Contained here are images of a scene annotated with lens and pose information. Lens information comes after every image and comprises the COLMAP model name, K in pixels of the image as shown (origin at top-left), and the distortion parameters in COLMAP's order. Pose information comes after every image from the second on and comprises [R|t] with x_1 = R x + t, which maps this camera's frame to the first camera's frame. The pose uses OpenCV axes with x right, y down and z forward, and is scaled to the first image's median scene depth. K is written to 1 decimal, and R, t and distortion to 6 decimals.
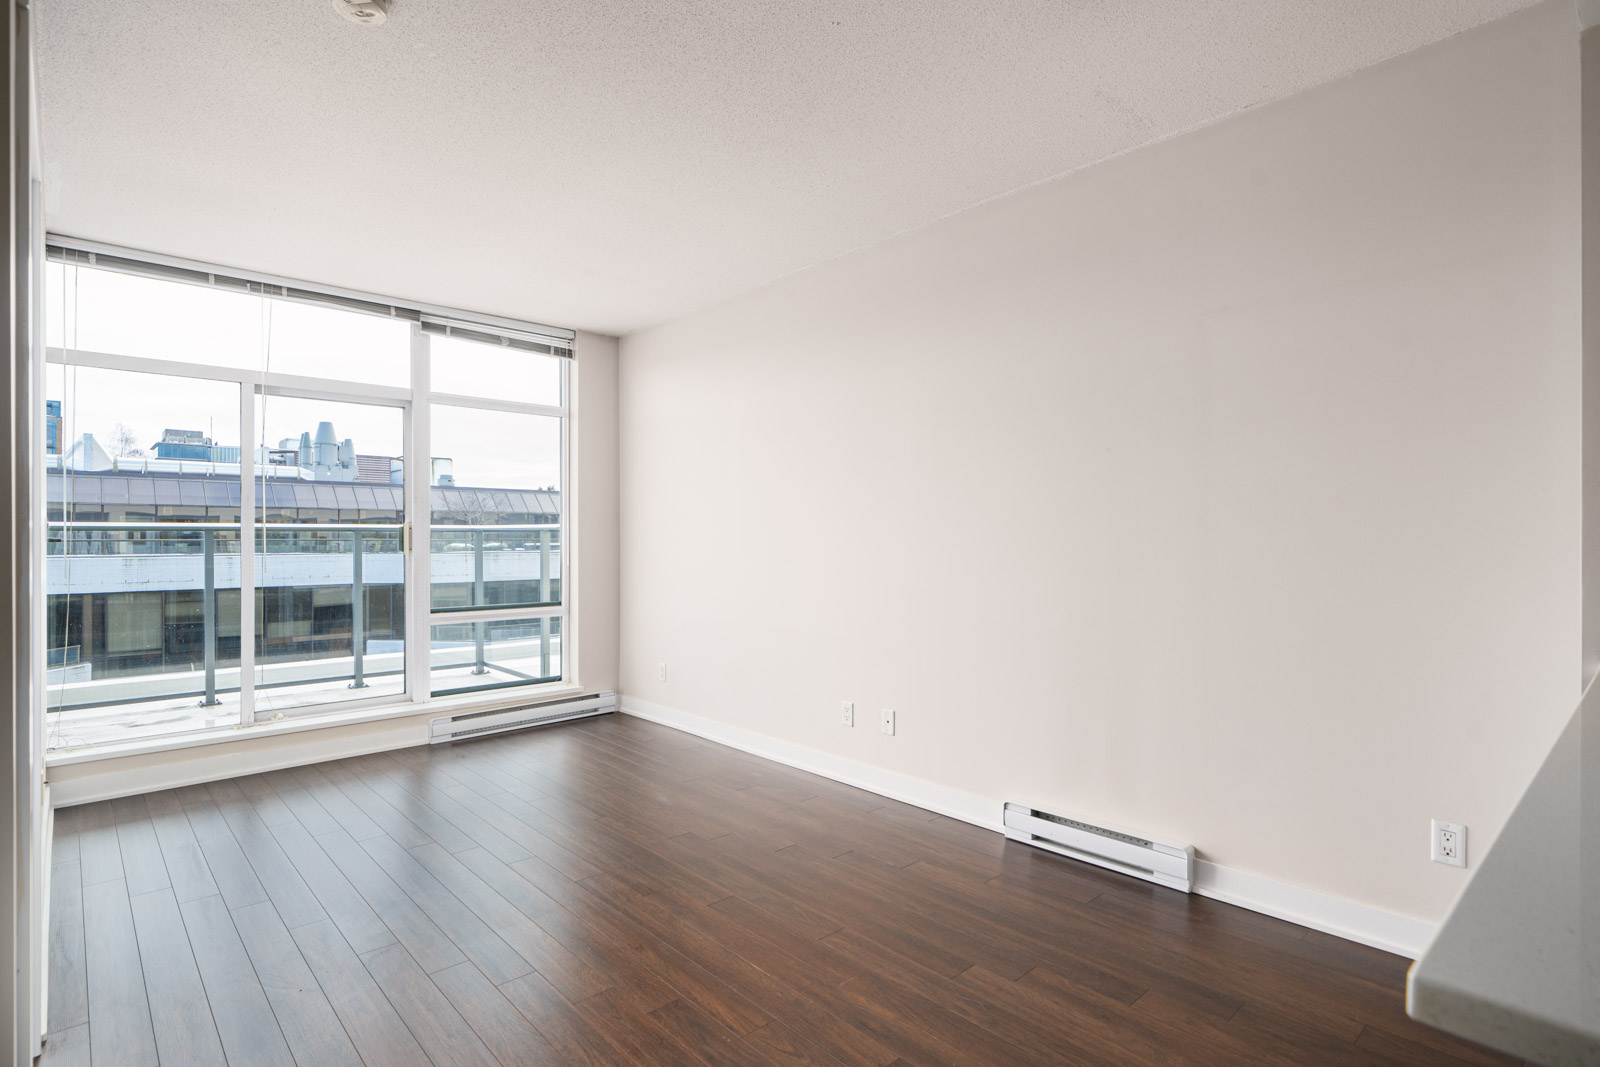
lens RADIAL K [[837.9, 0, 805.2], [0, 837.9, 529.6], [0, 0, 1]] dist [0.006679, 0.001780]
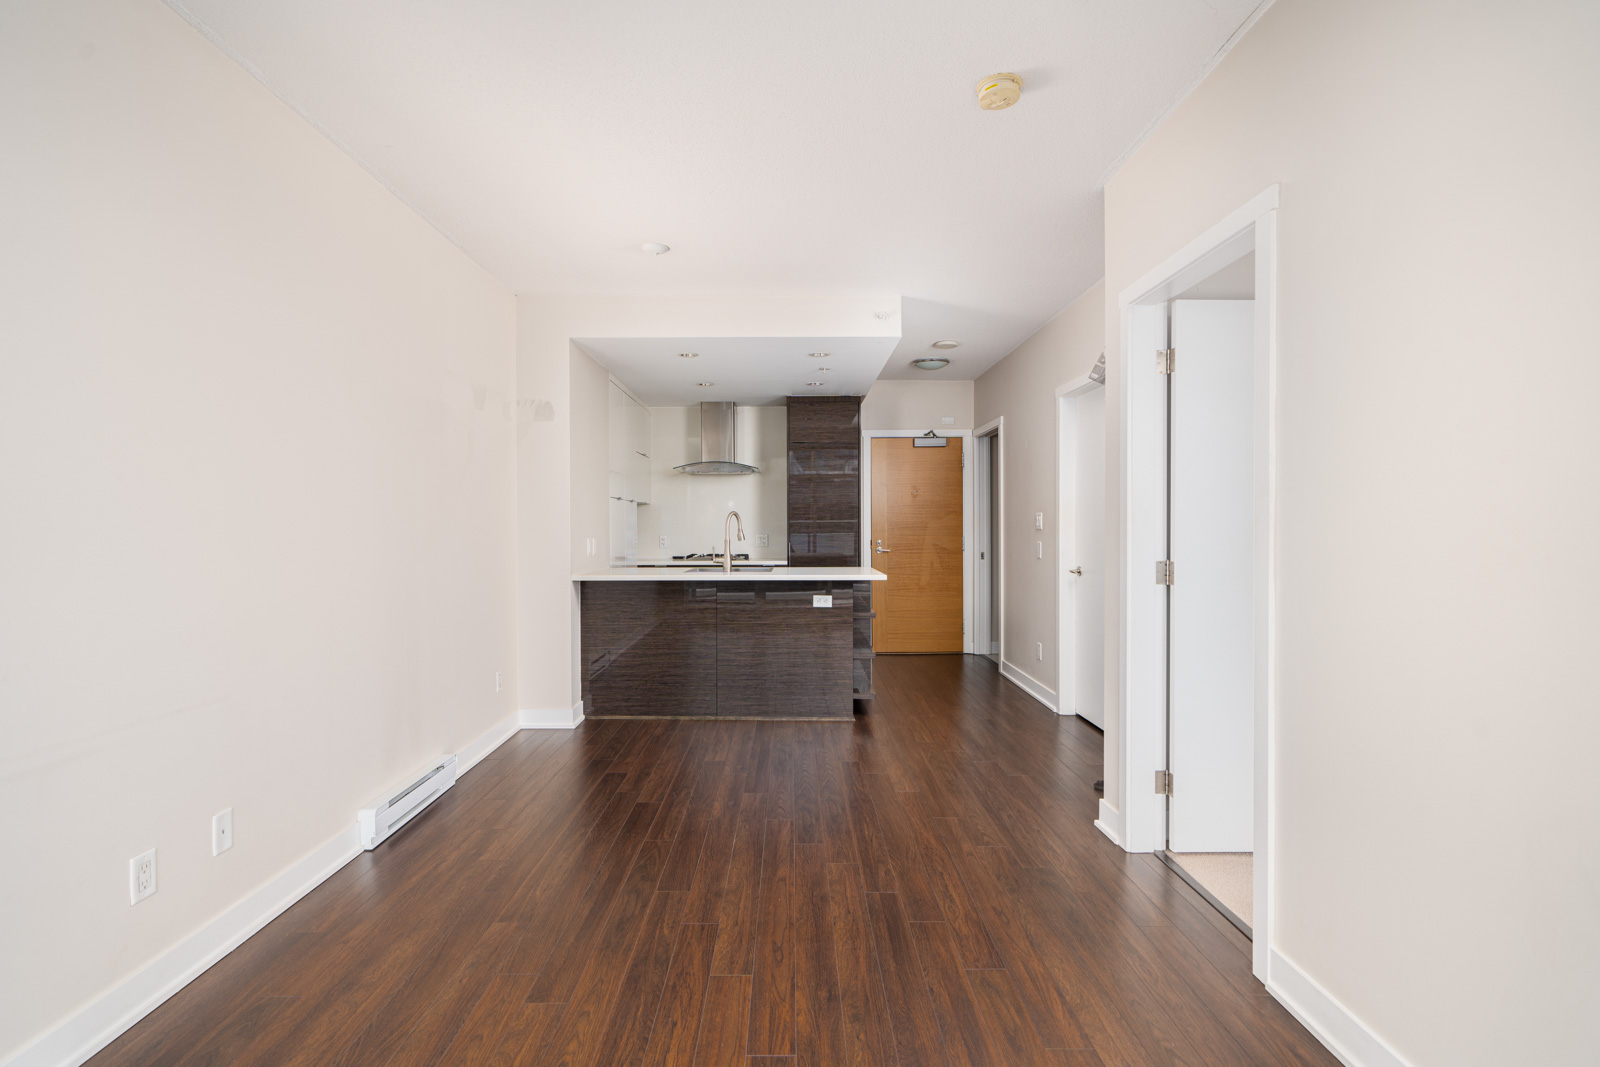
lens RADIAL K [[725.8, 0, 797.7], [0, 725.8, 529.5], [0, 0, 1]] dist [0.000572, 0.000034]
pose [[-0.745551, 0.003093, 0.666441, -0.823530], [0.001368, 0.999994, -0.003111, 0.014064], [-0.666447, -0.001408, -0.745551, 1.612924]]
